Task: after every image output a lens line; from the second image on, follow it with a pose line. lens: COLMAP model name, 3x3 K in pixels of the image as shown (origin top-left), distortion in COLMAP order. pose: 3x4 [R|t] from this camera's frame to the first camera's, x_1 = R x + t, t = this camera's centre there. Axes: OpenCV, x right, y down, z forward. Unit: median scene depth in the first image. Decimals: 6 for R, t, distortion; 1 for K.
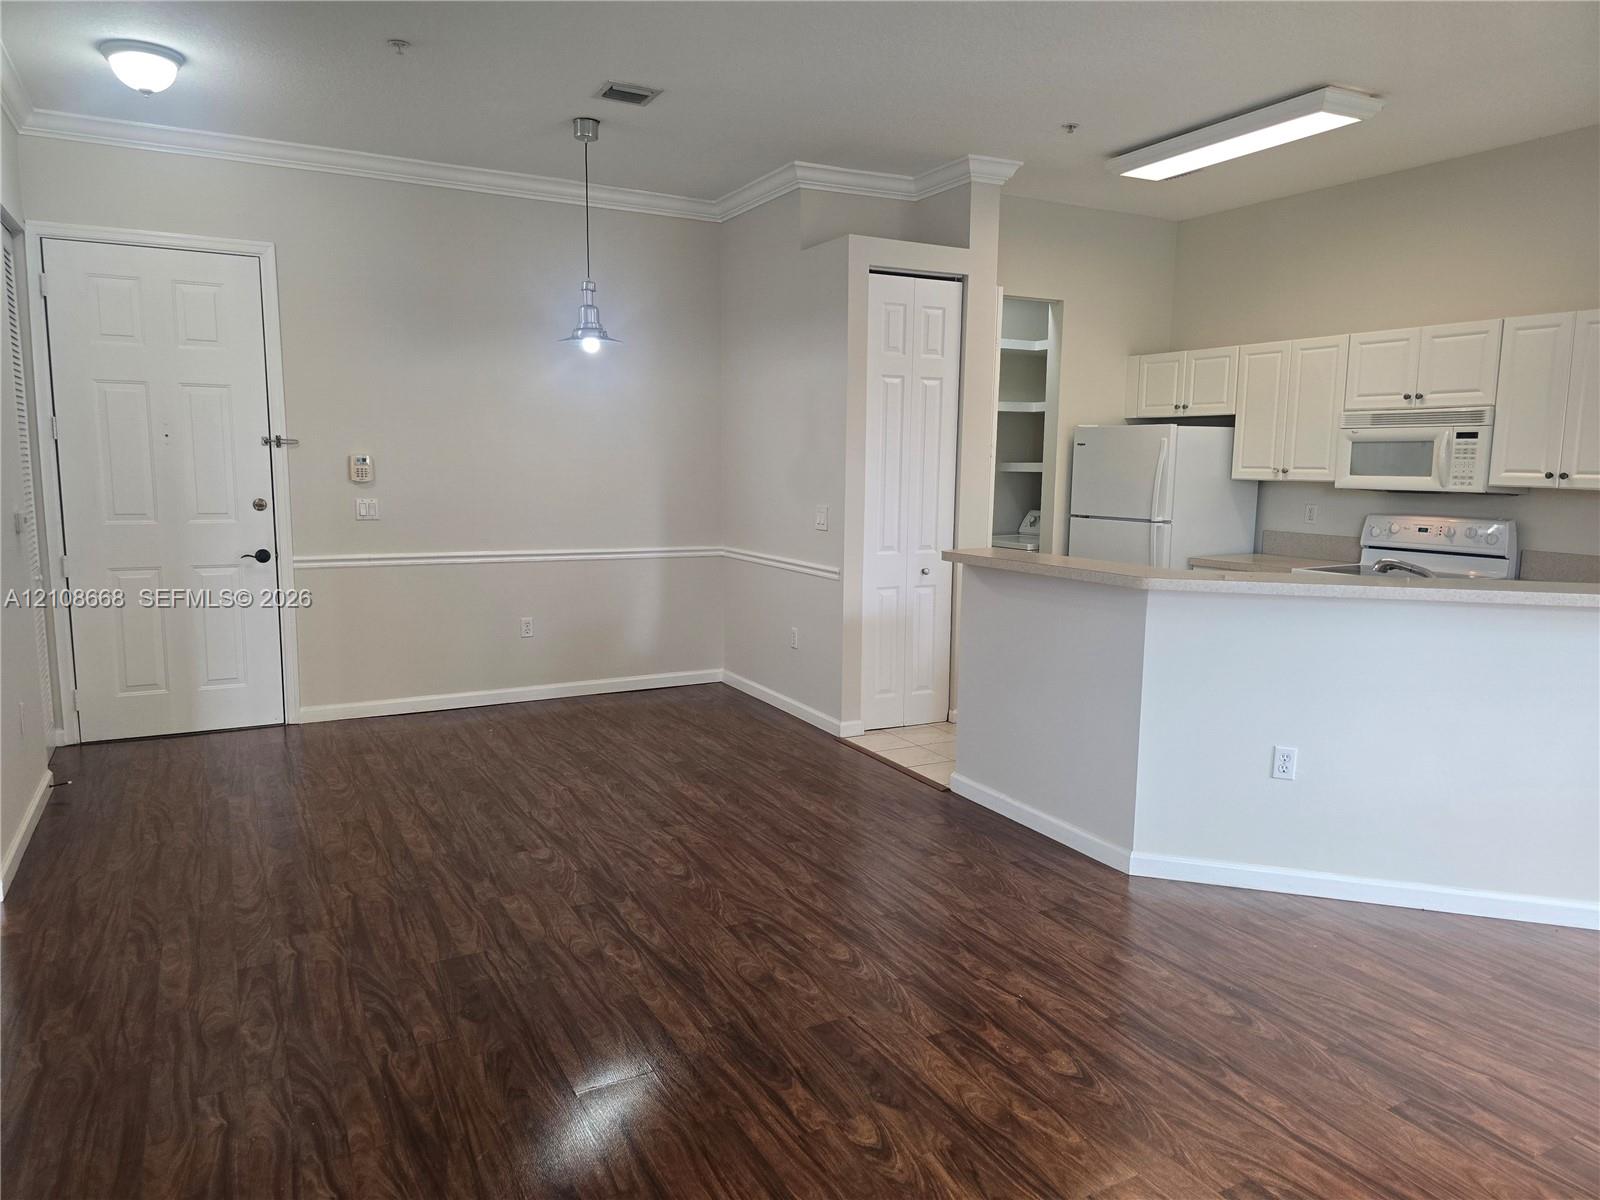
lens RADIAL K [[1078.8, 0, 806.8], [0, 1078.8, 600.2], [0, 0, 1]] dist [0.052503, -0.045826]
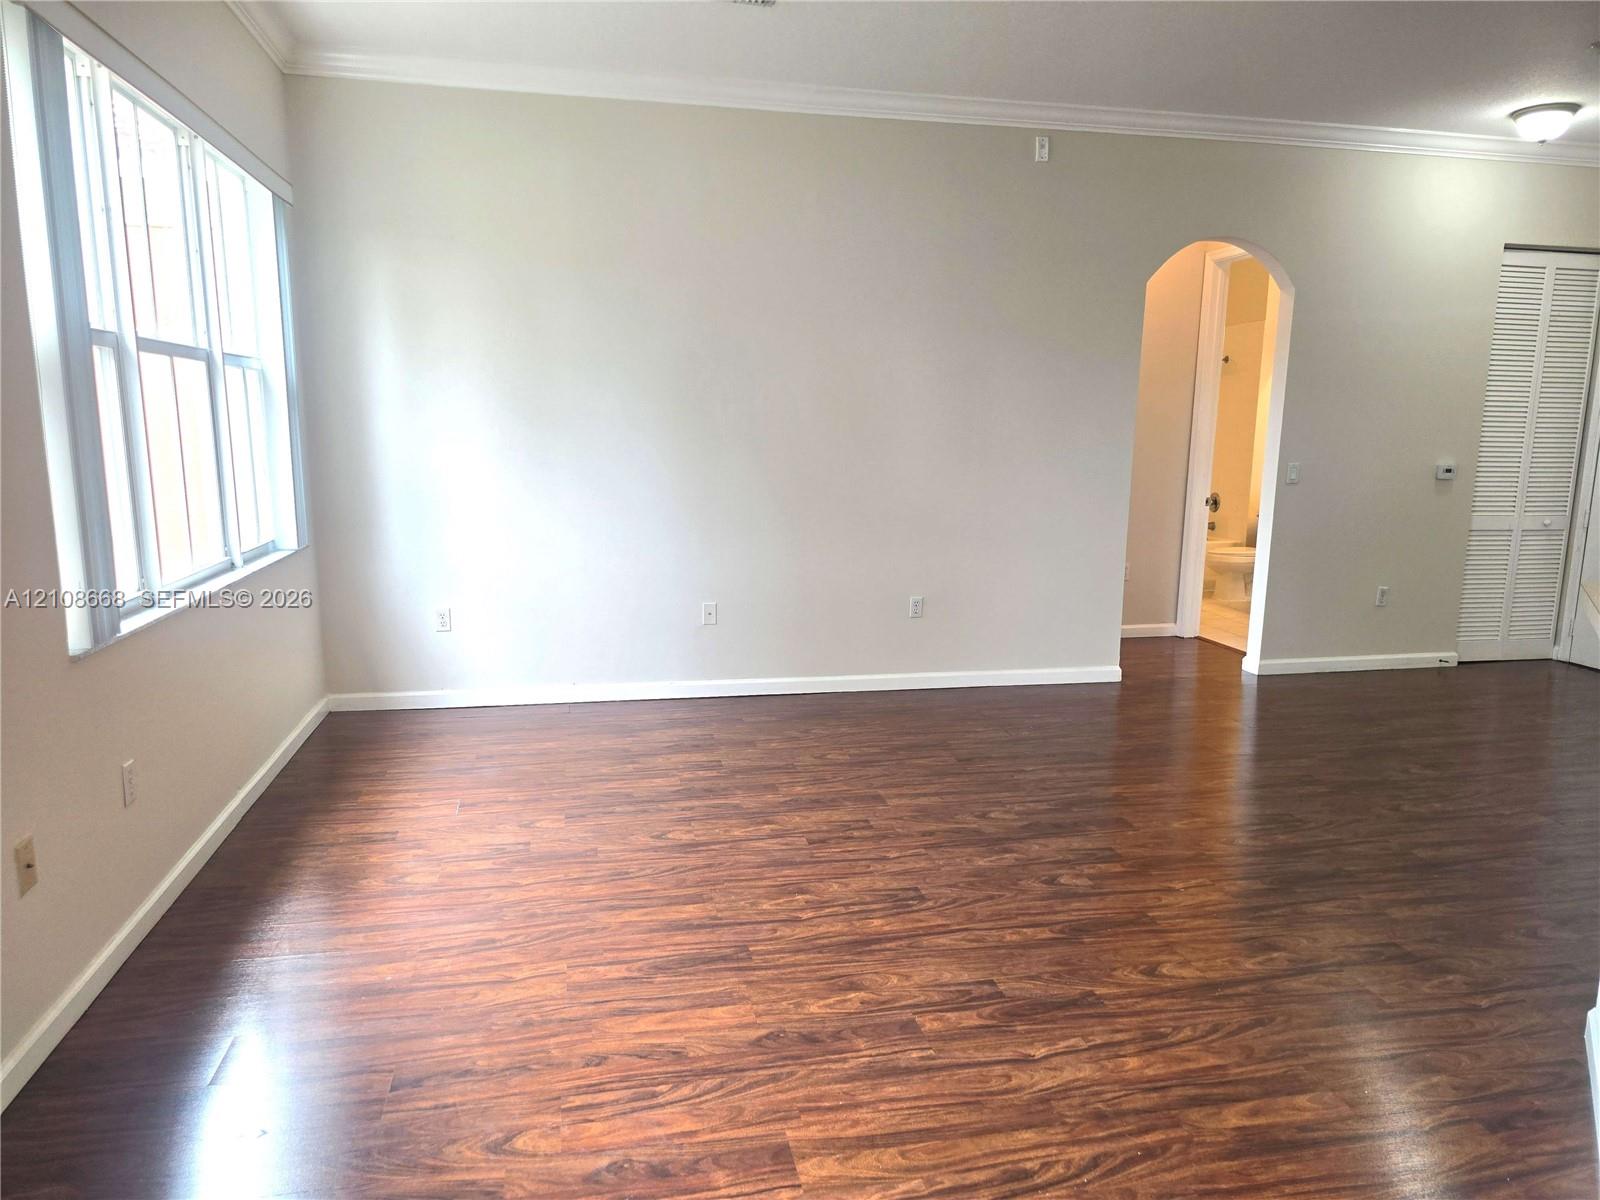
lens RADIAL K [[1078.8, 0, 806.8], [0, 1078.8, 600.2], [0, 0, 1]] dist [0.052503, -0.045826]
pose [[-0.281857, 0.145628, -0.948340, 1.133140], [-0.146667, 0.970258, 0.192585, -0.075541], [0.948180, 0.193371, -0.252115, 0.727014]]
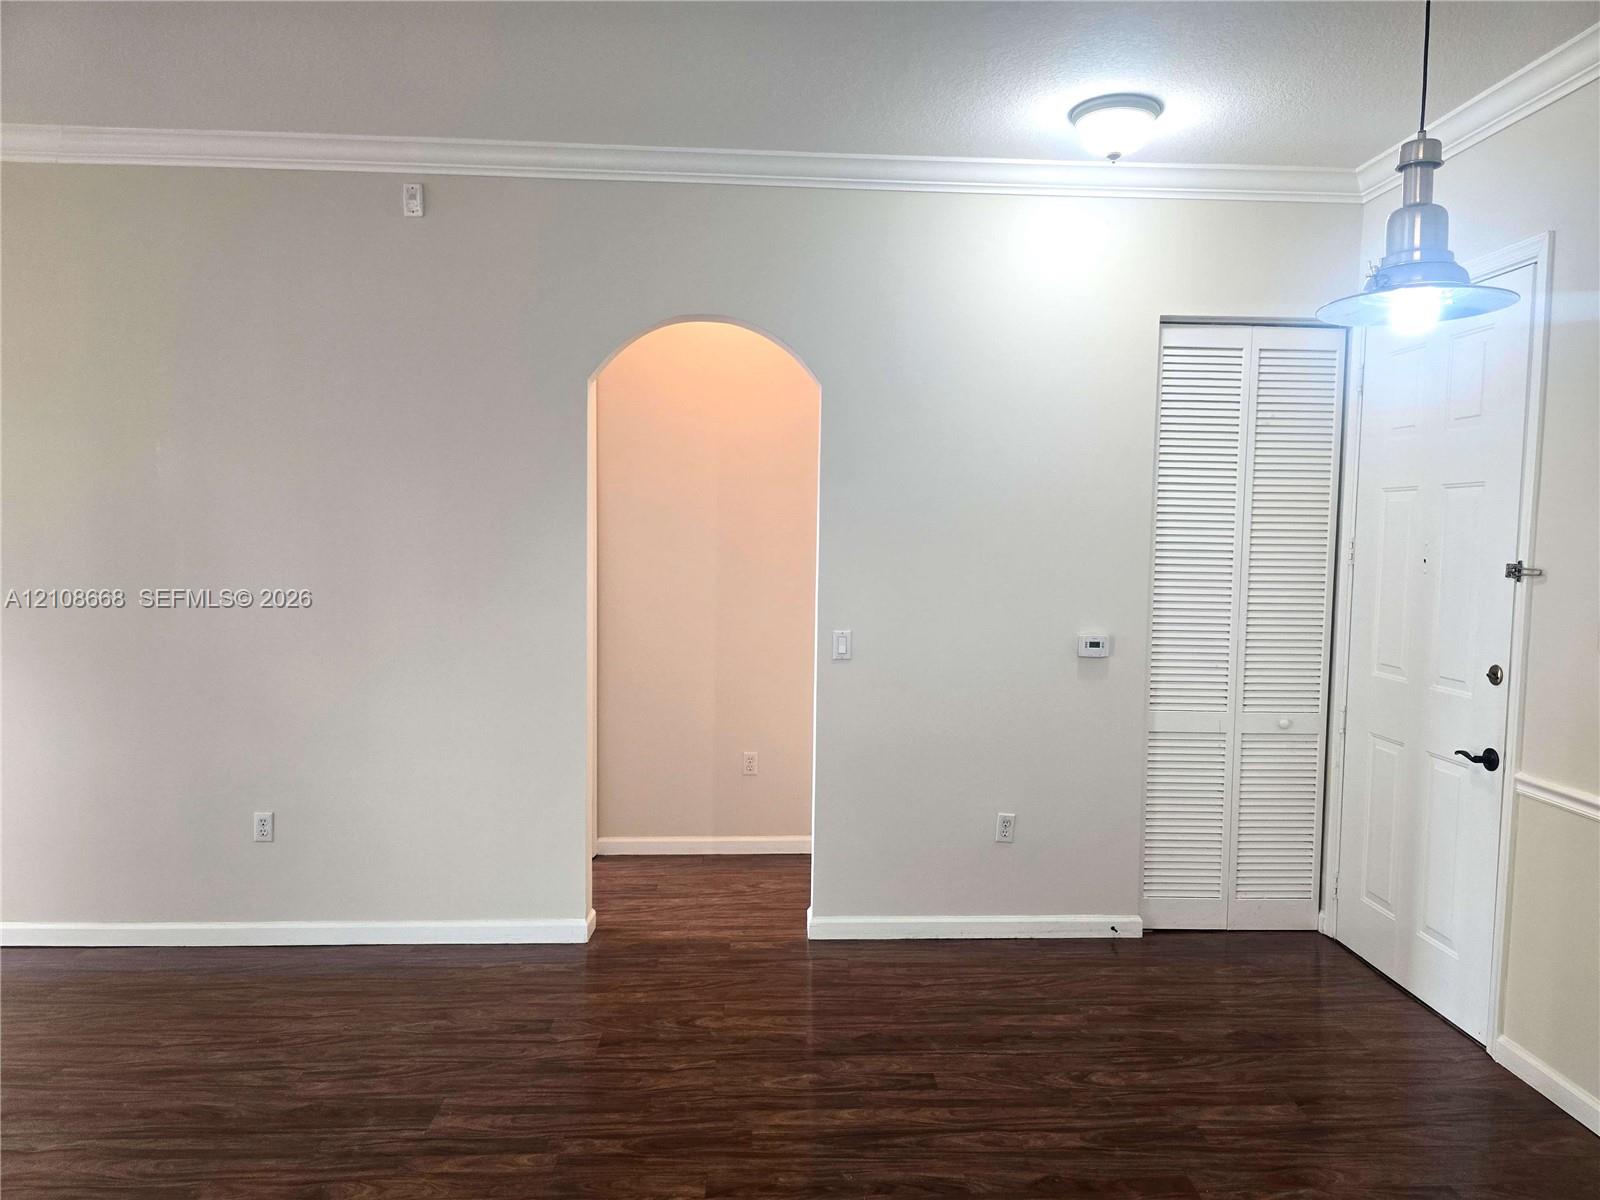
lens RADIAL K [[1060.4, 0, 795.1], [0, 1060.4, 618.7], [0, 0, 1]] dist [0.046190, -0.043270]
pose [[-0.437692, 0.053134, -0.897554, 0.308711], [-0.138375, 0.982379, 0.125634, -0.219855], [0.888413, 0.179188, -0.422627, 1.427185]]
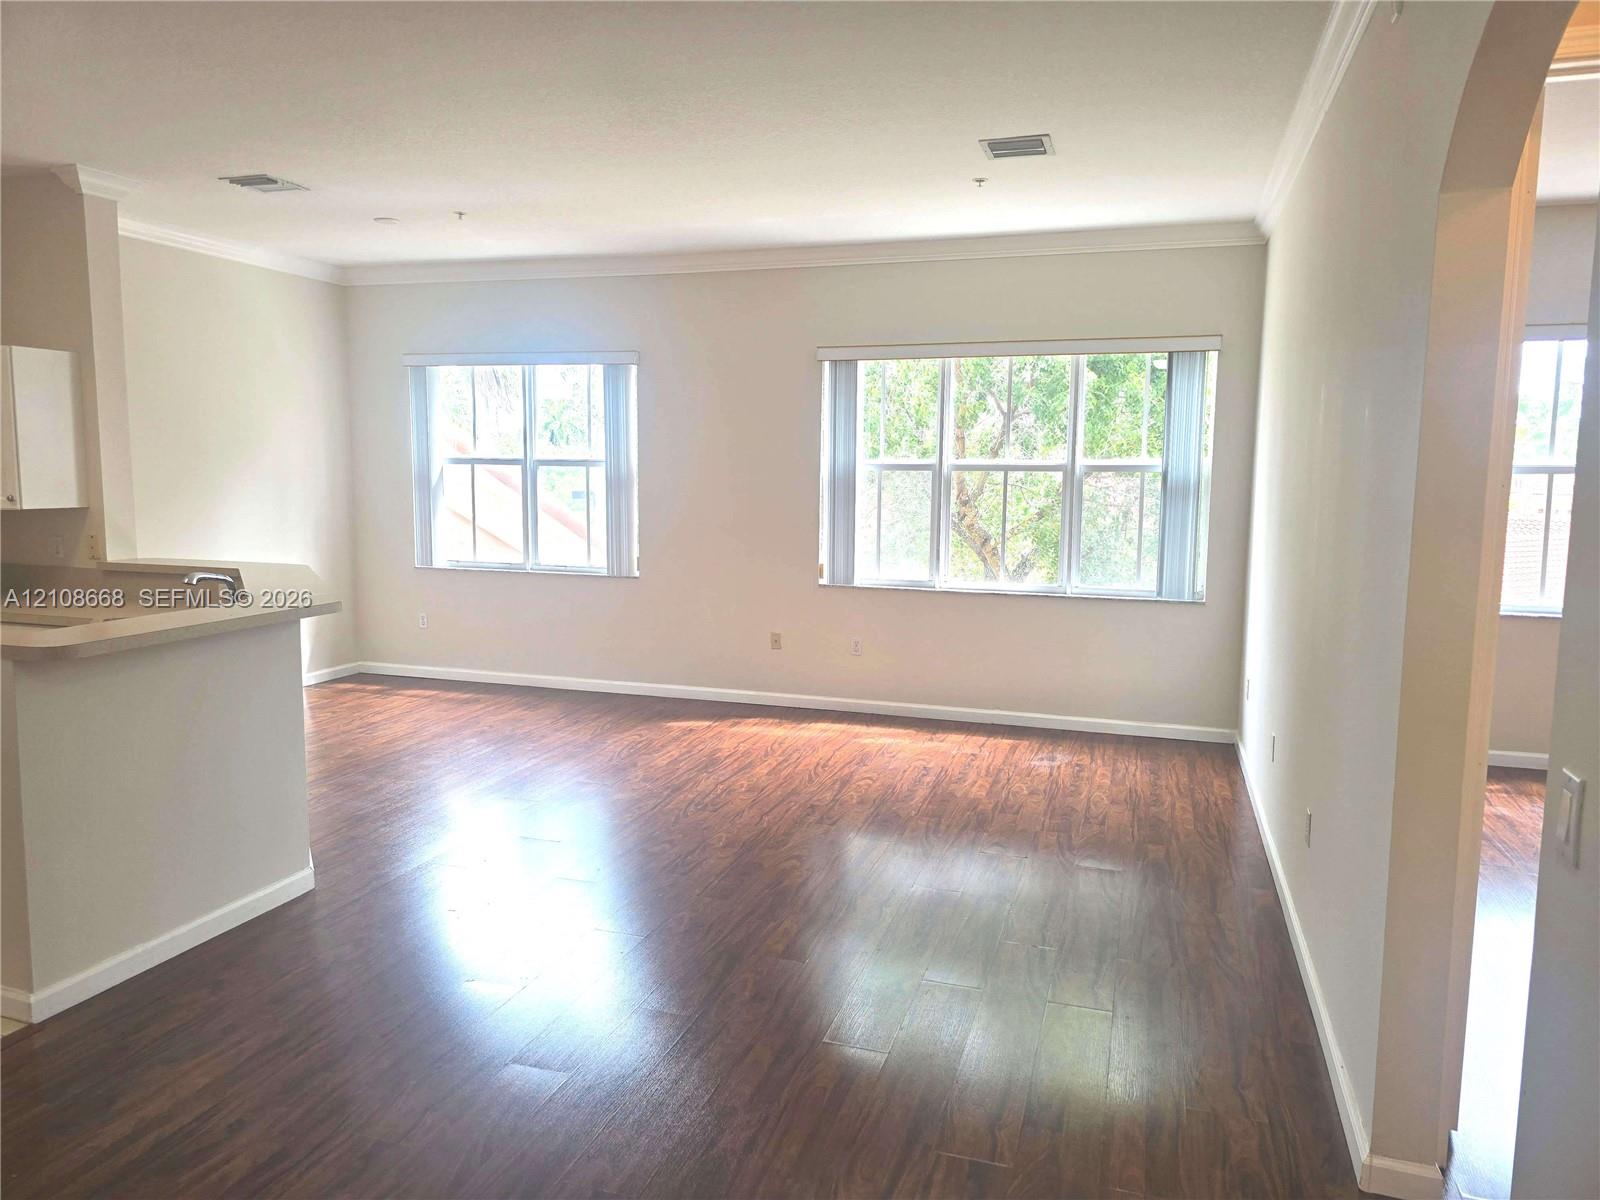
lens RADIAL K [[1078.8, 0, 806.8], [0, 1078.8, 600.2], [0, 0, 1]] dist [0.052503, -0.045826]
pose [[-0.687749, -0.107598, 0.717930, -0.832722], [0.078098, 0.972249, 0.220528, -0.233494], [-0.721735, 0.207737, -0.660260, 1.418096]]
